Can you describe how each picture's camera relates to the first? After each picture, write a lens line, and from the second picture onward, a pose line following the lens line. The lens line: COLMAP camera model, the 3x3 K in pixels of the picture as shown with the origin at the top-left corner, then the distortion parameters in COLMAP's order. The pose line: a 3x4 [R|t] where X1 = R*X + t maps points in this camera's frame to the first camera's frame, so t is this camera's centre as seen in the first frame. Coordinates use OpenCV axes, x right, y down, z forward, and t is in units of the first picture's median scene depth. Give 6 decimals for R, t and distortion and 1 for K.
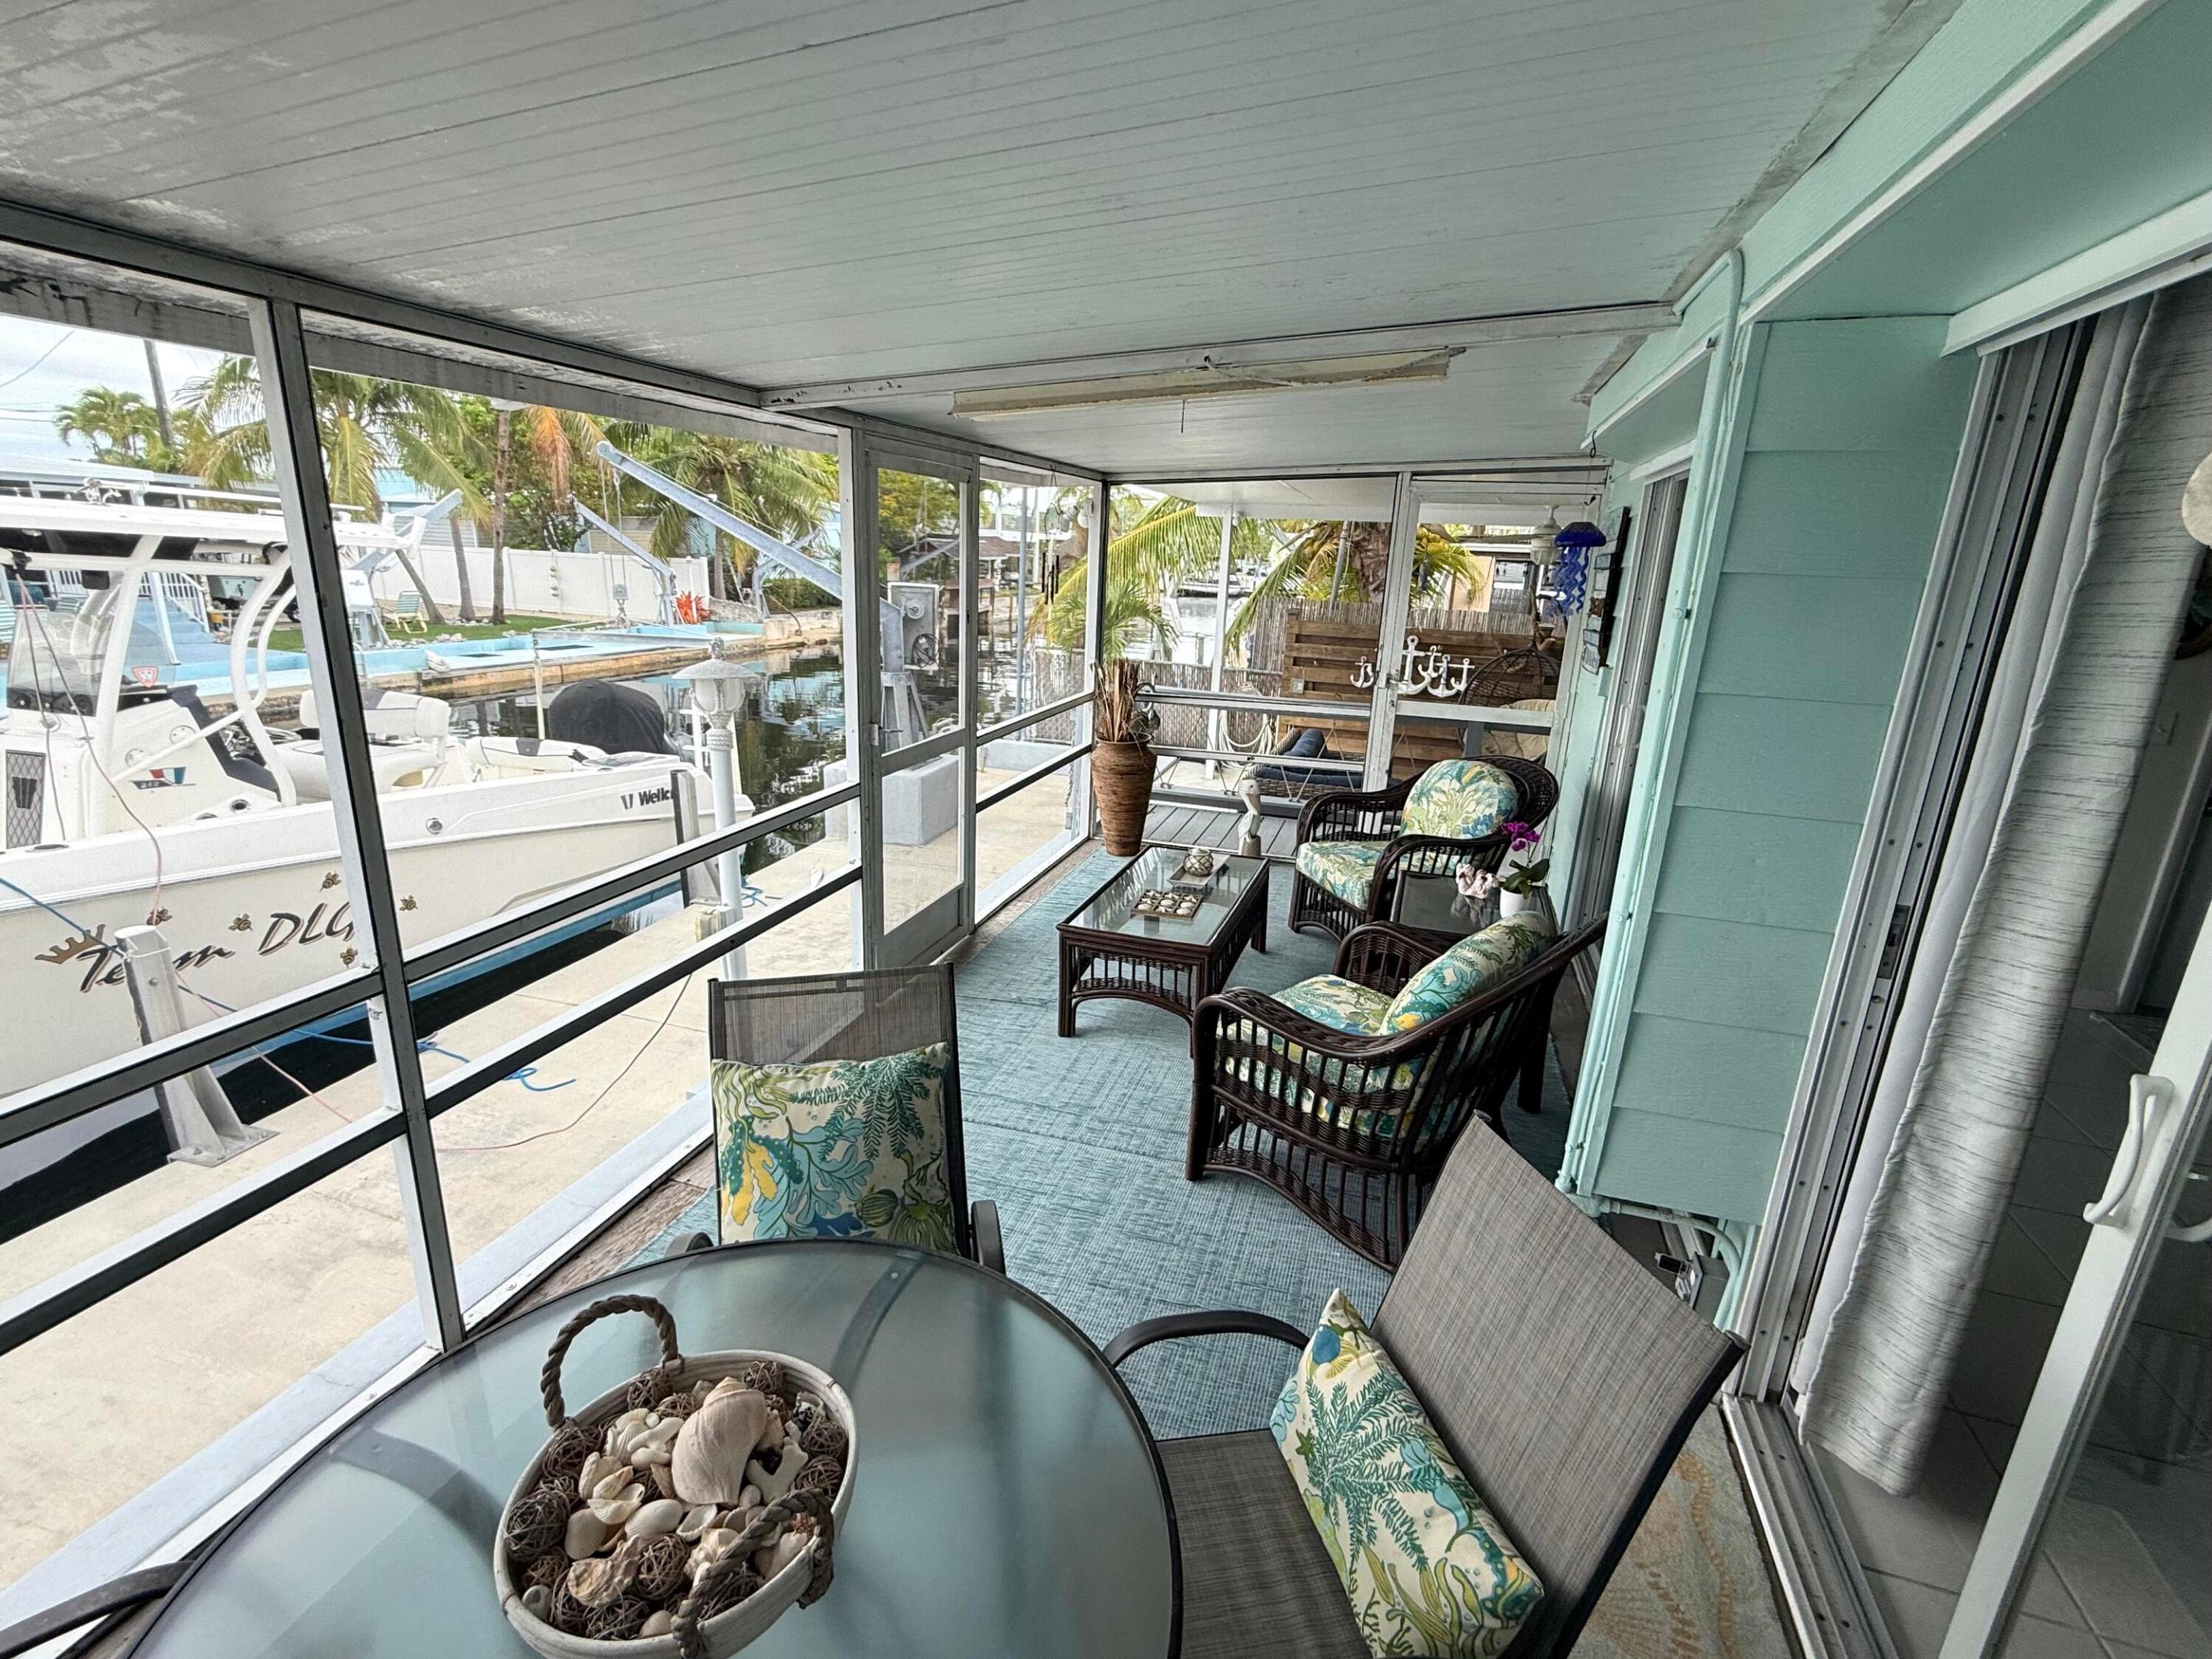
lens RADIAL K [[991.7, 0, 1106.0], [0, 991.7, 829.5], [0, 0, 1]] dist [-0.000527, -0.000049]
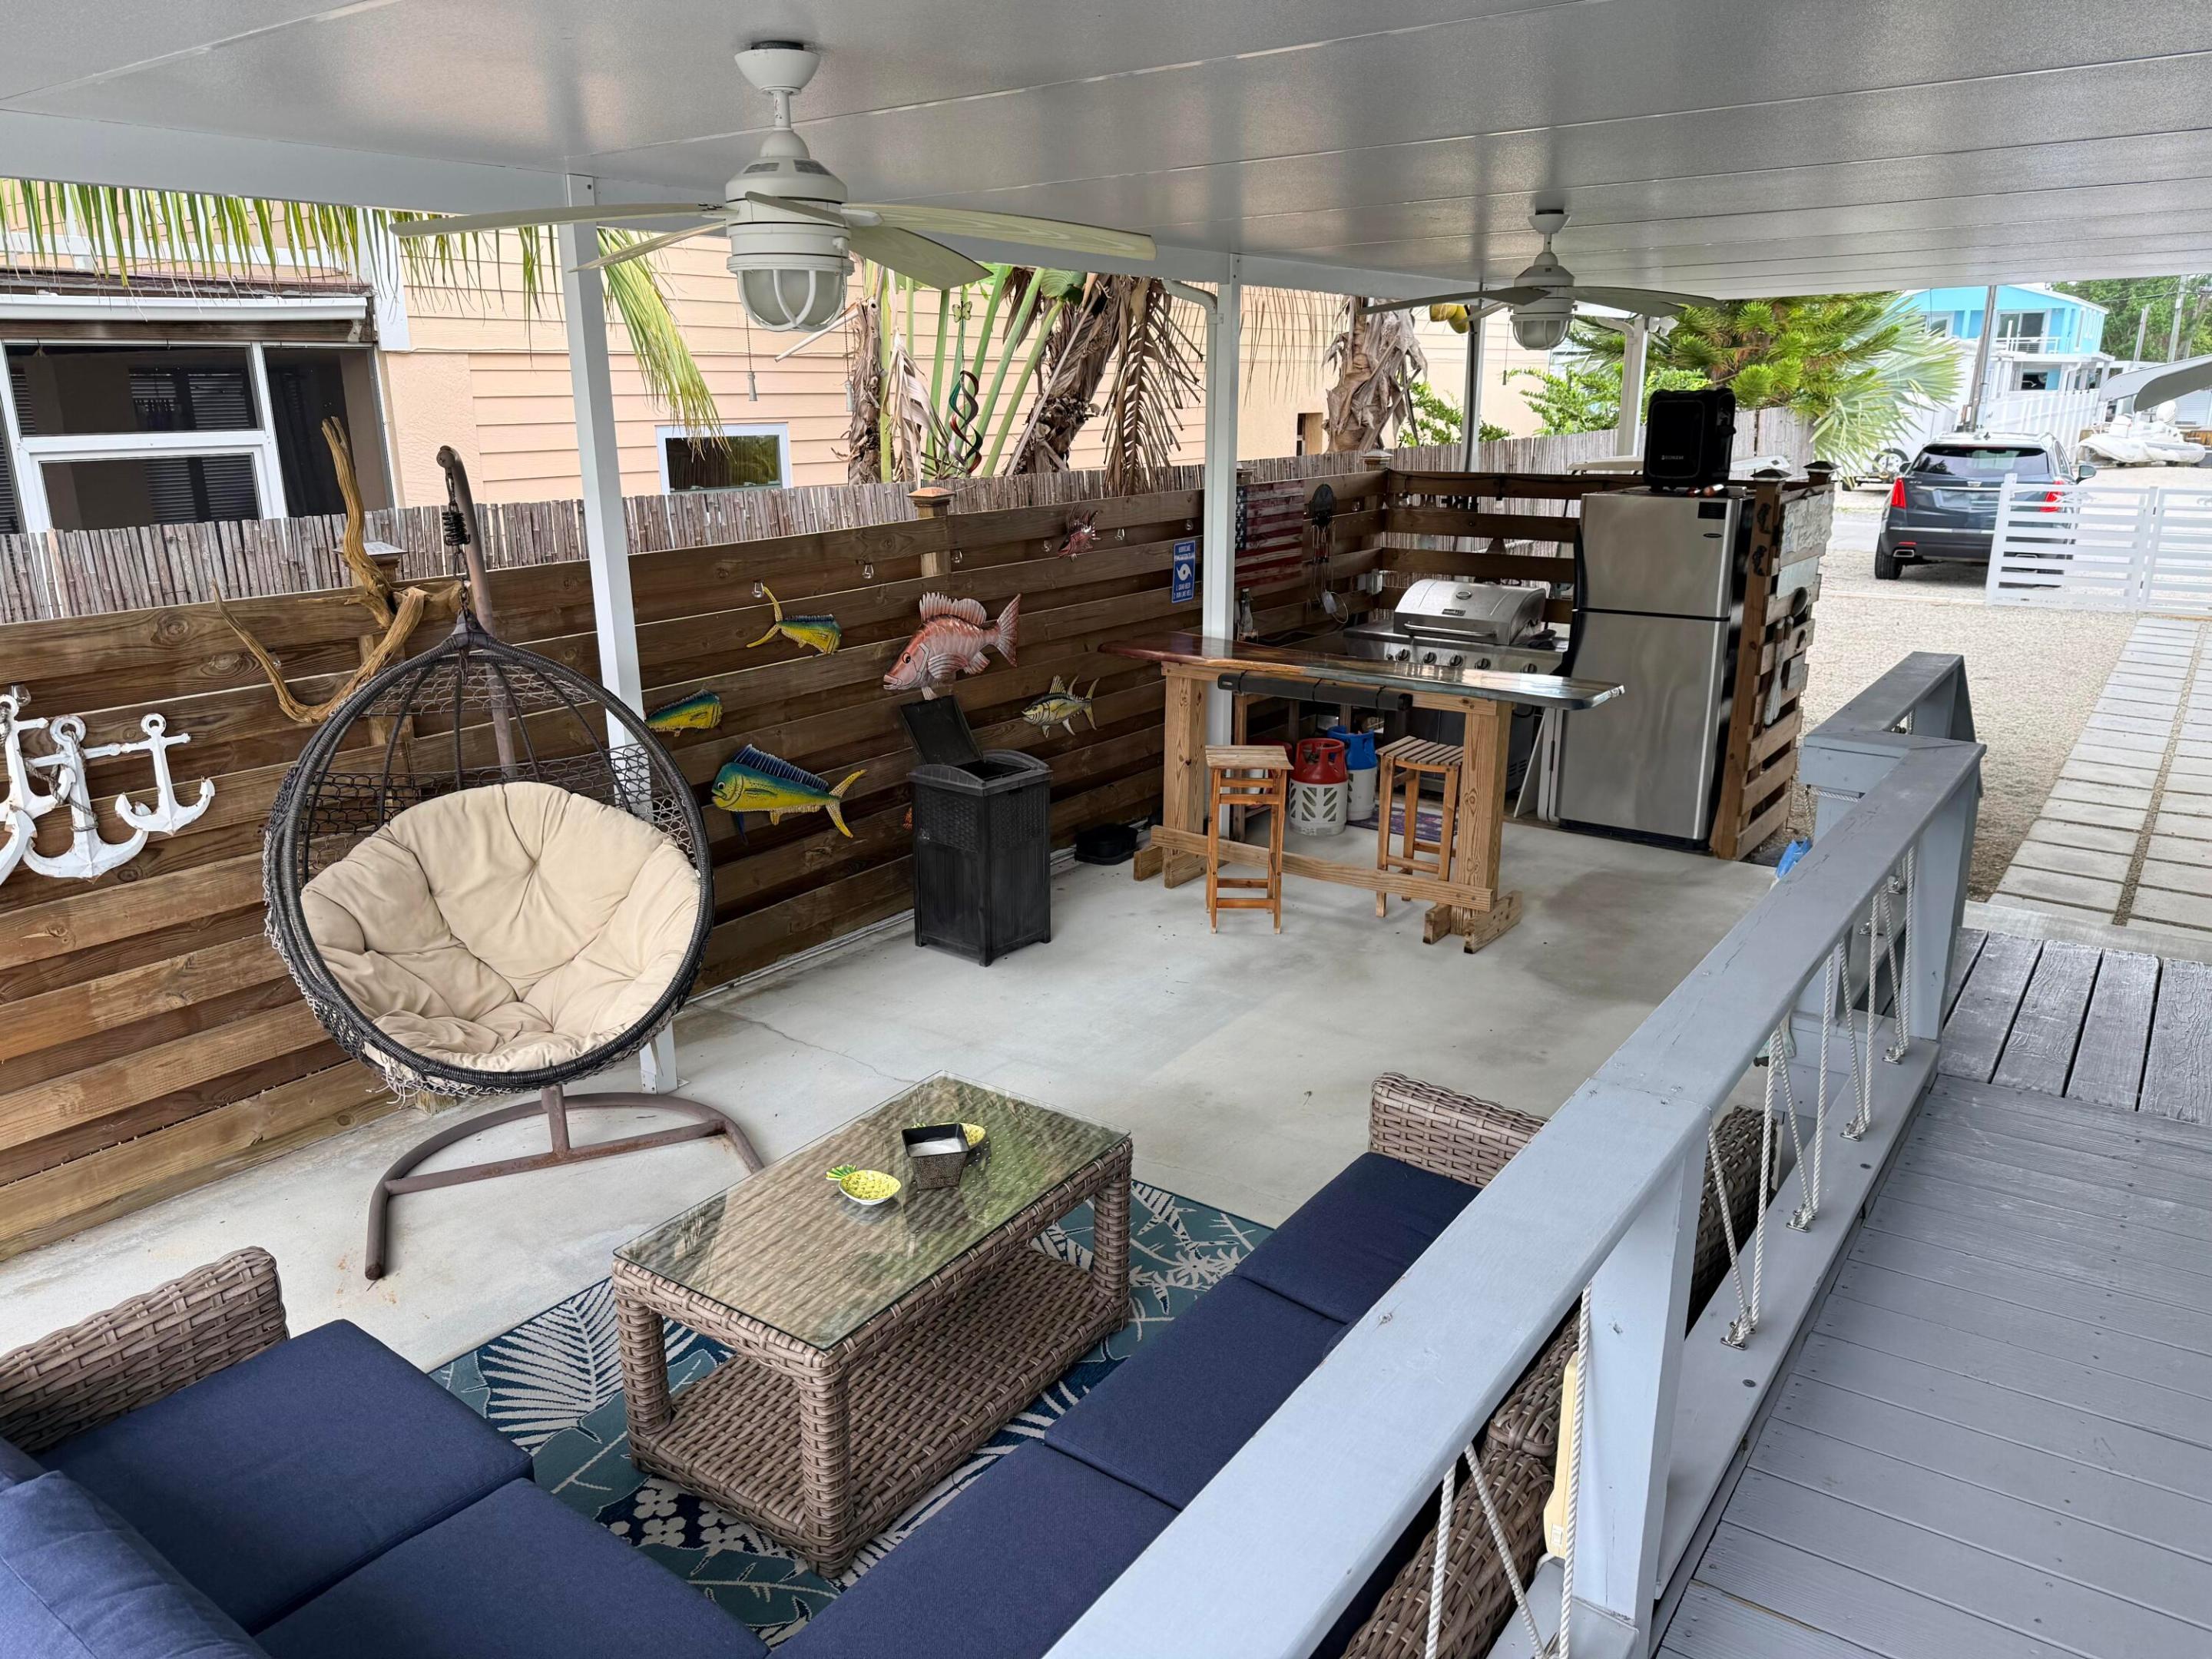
lens RADIAL K [[1563.2, 0, 1101.6], [0, 1563.2, 828.1], [0, 0, 1]] dist [-0.007413, -0.003639]
pose [[0.297481, -0.300921, 0.906064, 0.053272], [0.275851, 0.935643, 0.220177, -0.156787], [-0.914008, 0.184440, 0.361346, 0.593817]]
